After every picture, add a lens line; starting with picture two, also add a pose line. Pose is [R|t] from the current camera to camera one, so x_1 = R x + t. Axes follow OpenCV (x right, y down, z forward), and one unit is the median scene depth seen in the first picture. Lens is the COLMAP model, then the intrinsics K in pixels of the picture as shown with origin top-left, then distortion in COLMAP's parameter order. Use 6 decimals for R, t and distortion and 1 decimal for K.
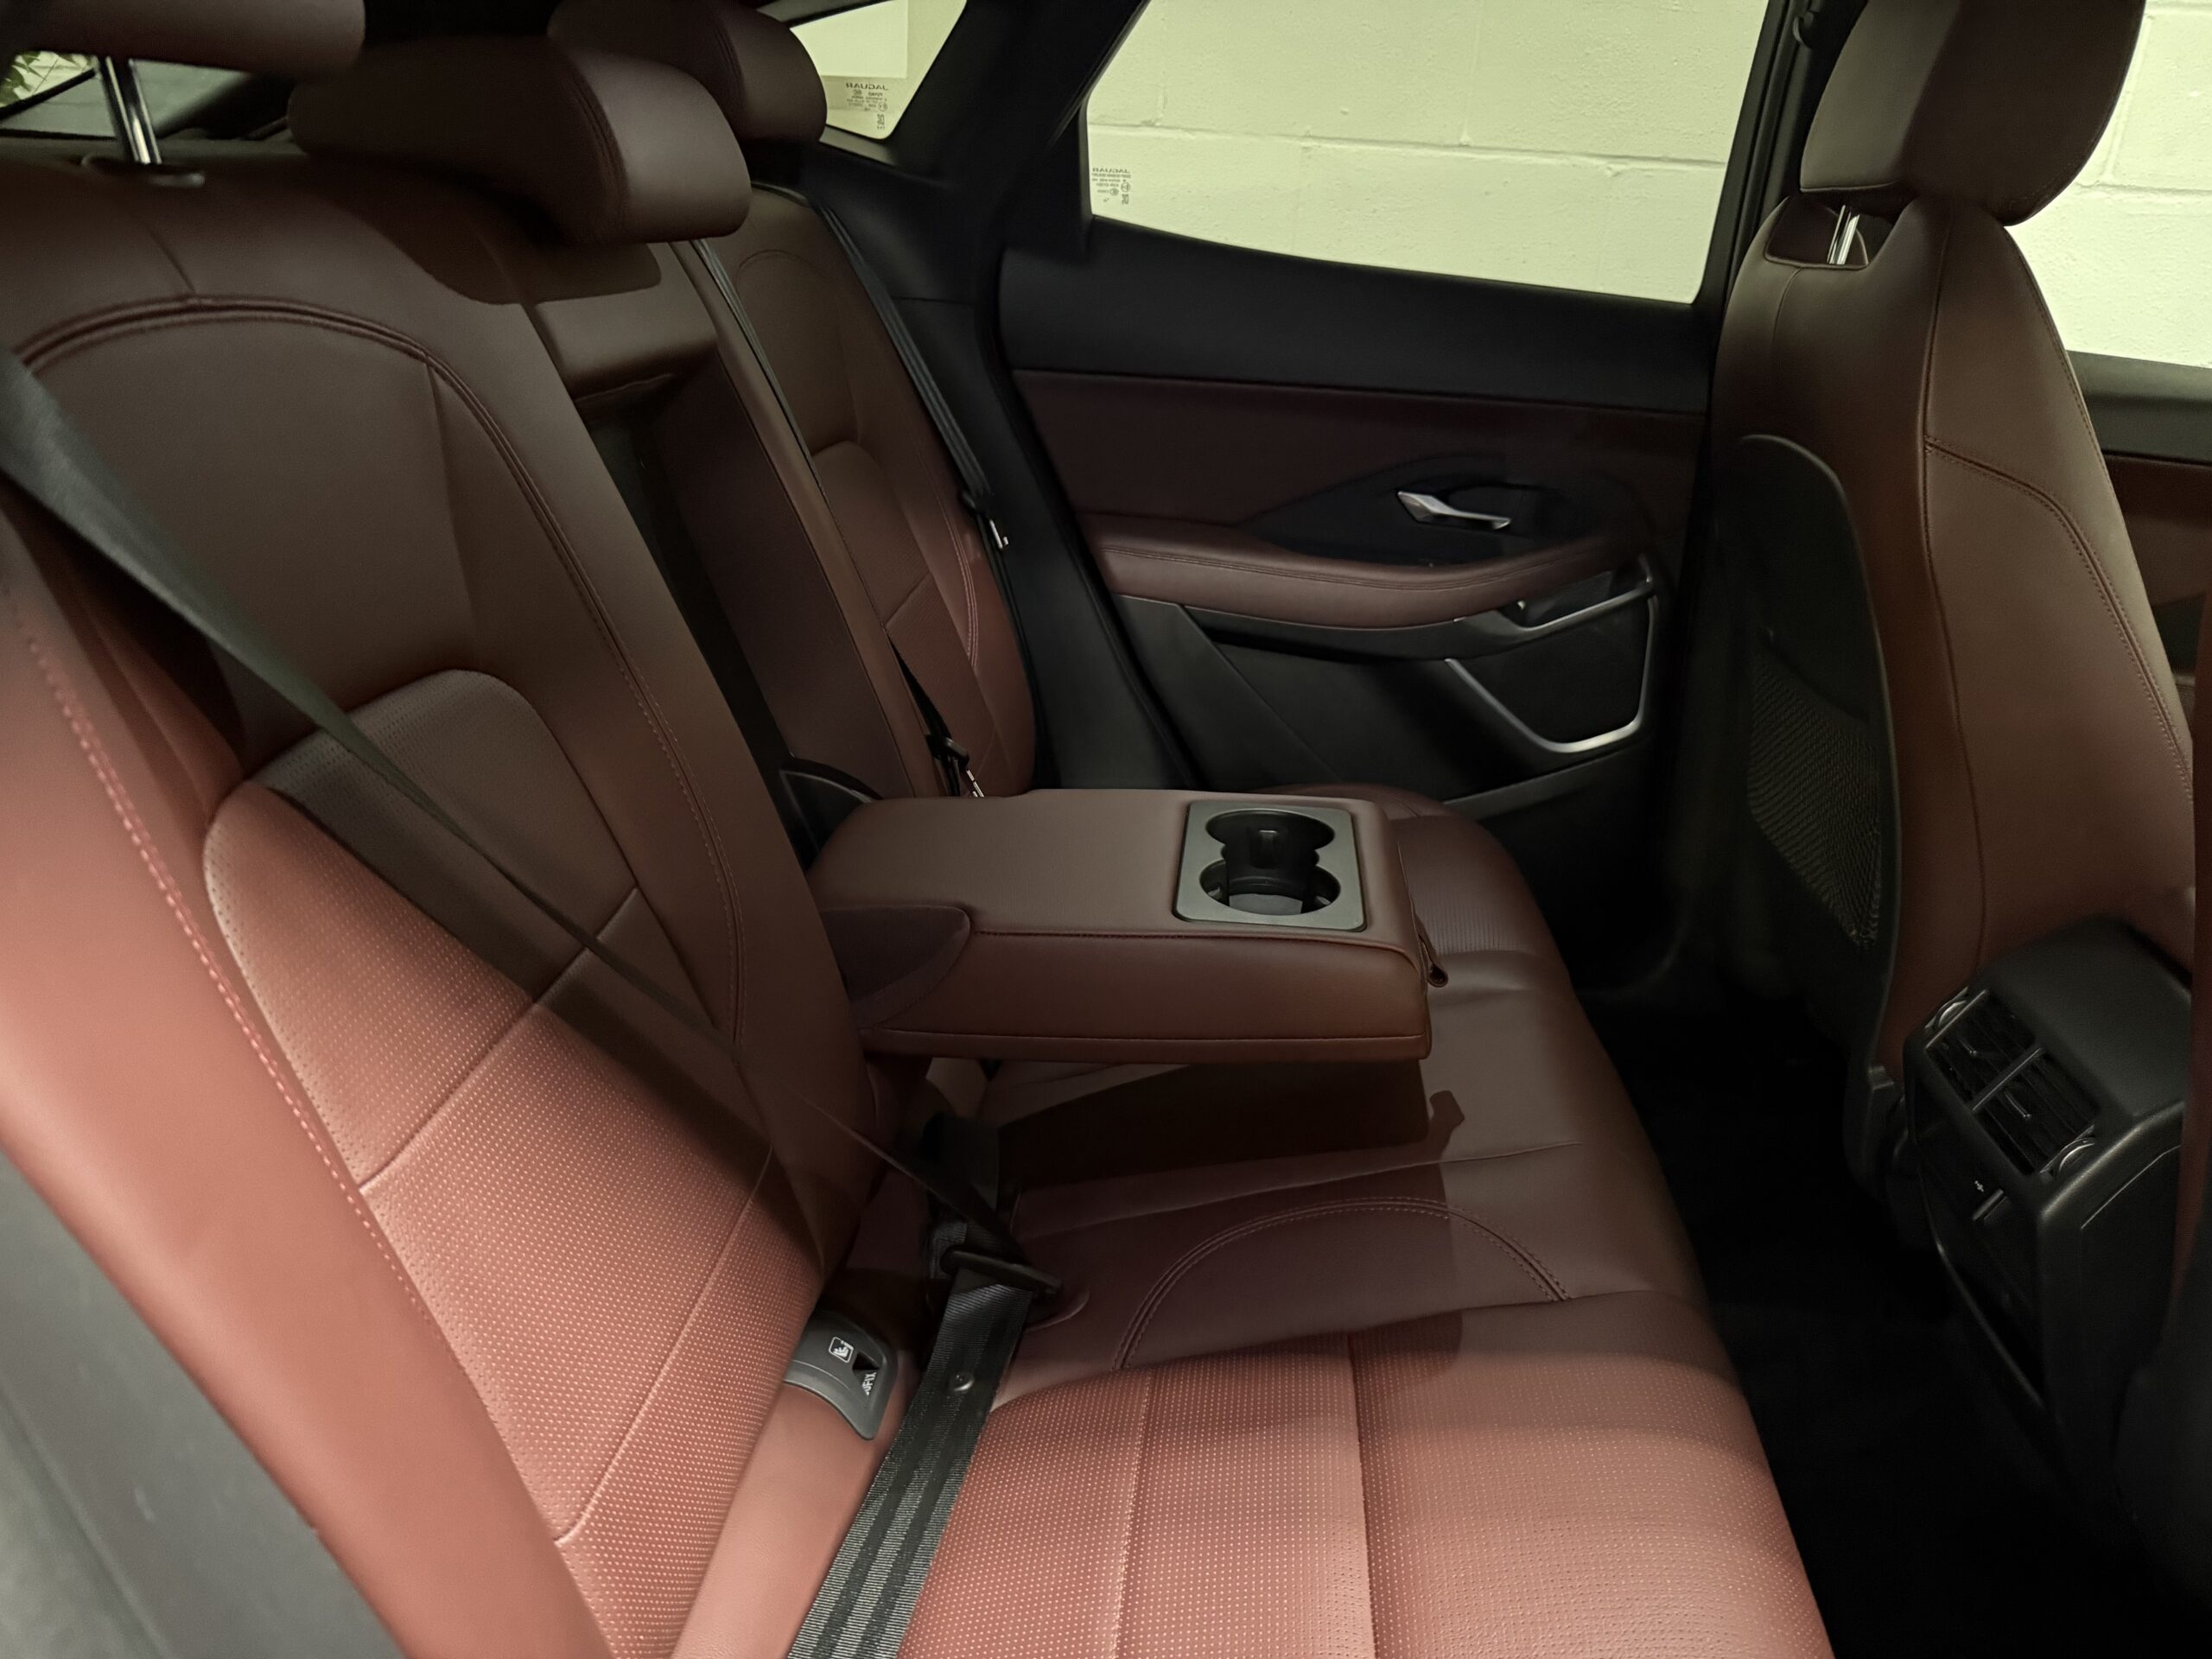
lens RADIAL K [[1582.4, 0, 1103.4], [0, 1582.4, 825.9], [0, 0, 1]] dist [0.011996, -0.032181]
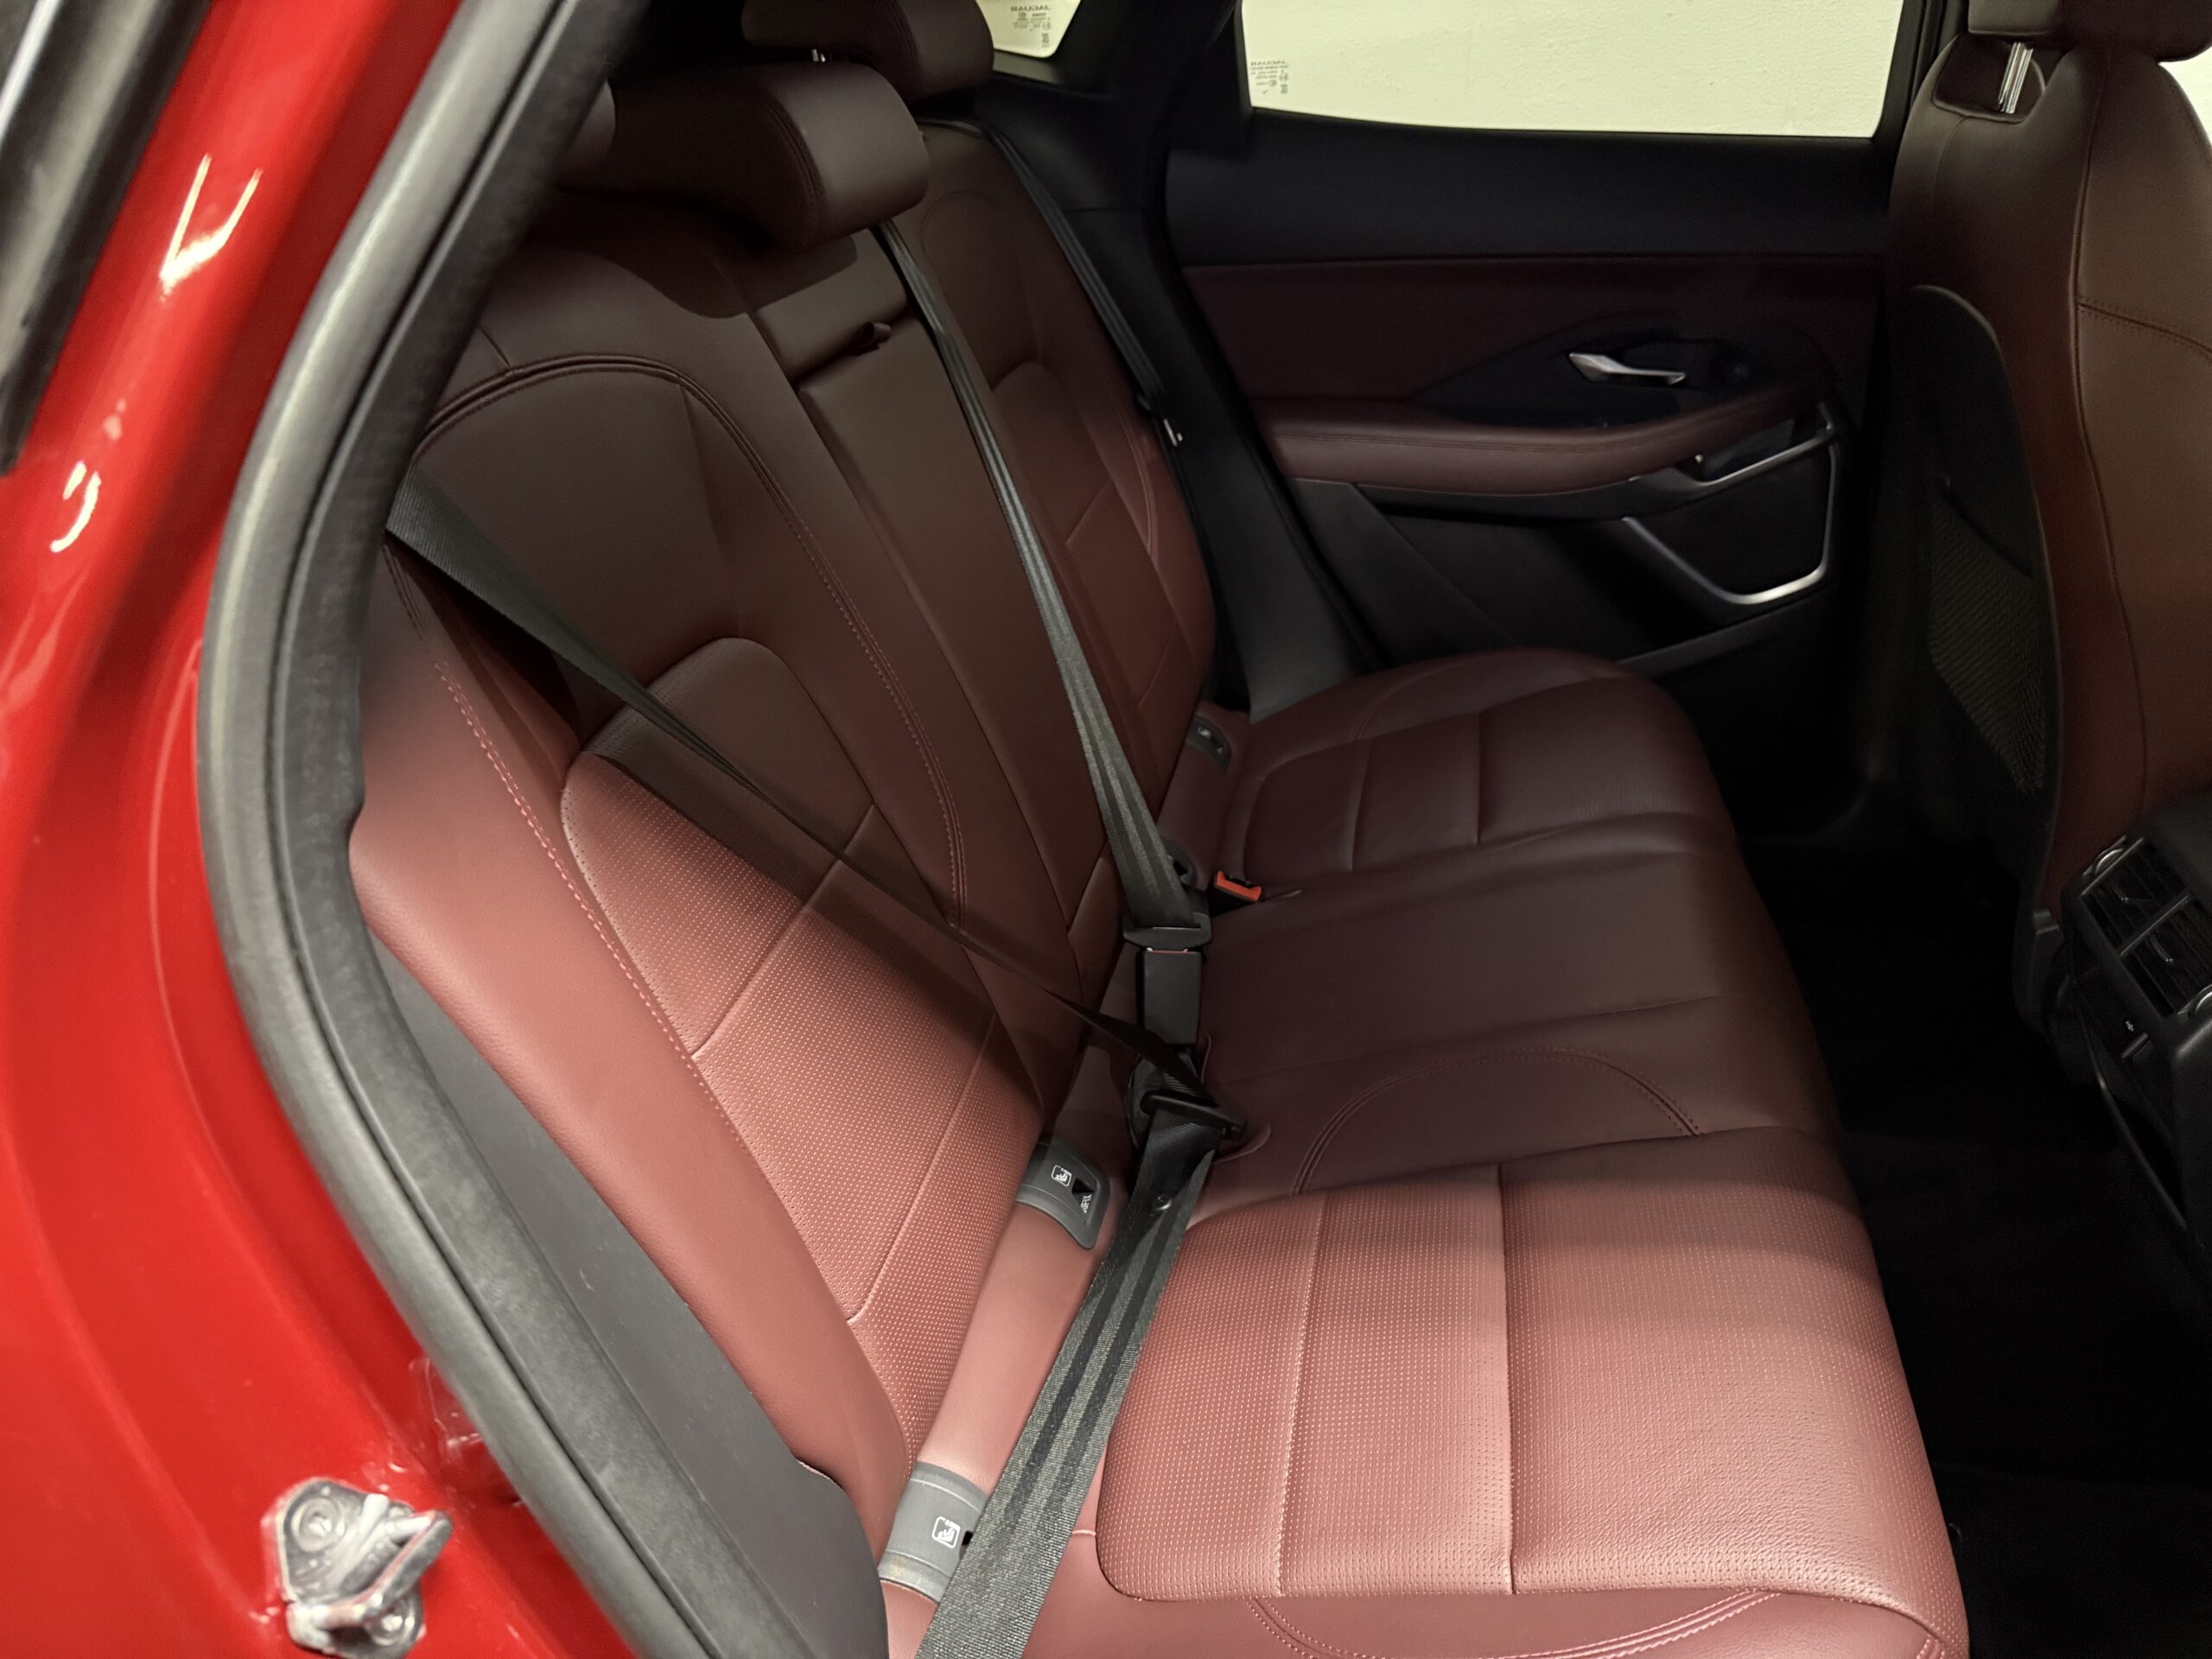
lens RADIAL K [[1558.4, 0, 1052.9], [0, 1558.4, 834.3], [0, 0, 1]] dist [0.051426, -0.106082]
pose [[0.985637, -0.034010, -0.165419, 0.027078], [0.050864, 0.993812, 0.098741, -0.035991], [0.161037, -0.105736, 0.981268, -0.110876]]
